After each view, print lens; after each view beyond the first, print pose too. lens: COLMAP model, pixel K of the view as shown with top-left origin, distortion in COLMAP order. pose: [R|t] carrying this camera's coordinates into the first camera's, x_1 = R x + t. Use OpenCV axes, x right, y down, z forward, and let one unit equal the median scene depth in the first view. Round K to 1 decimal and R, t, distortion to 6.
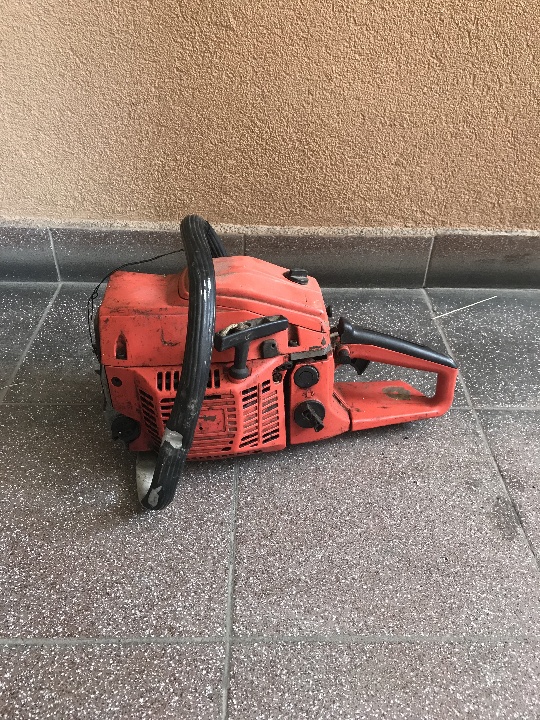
lens RADIAL K [[594.7, 0, 275.2], [0, 594.7, 360.4], [0, 0, 1]] dist [0.037133, -0.042966]
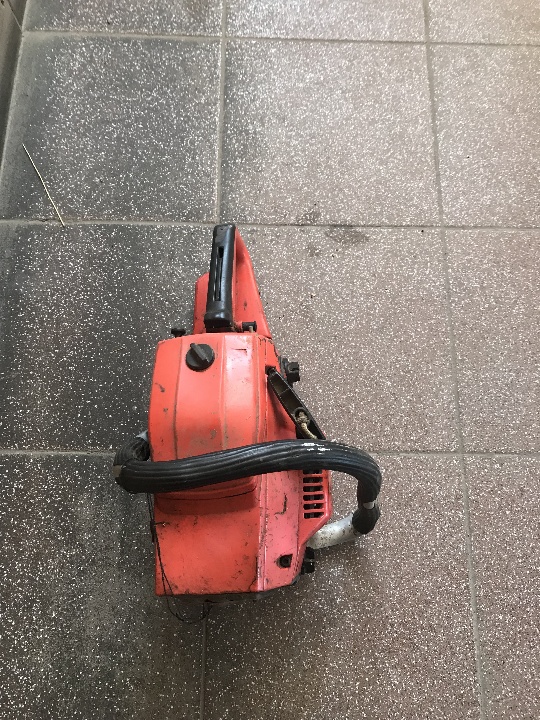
lens RADIAL K [[594.7, 0, 272.4], [0, 594.7, 364.3], [0, 0, 1]] dist [0.037133, -0.042966]
pose [[0.019472, -0.971338, 0.236905, -0.177009], [0.591646, 0.202204, 0.780428, -0.758699], [-0.805963, 0.124968, 0.578625, 0.444207]]
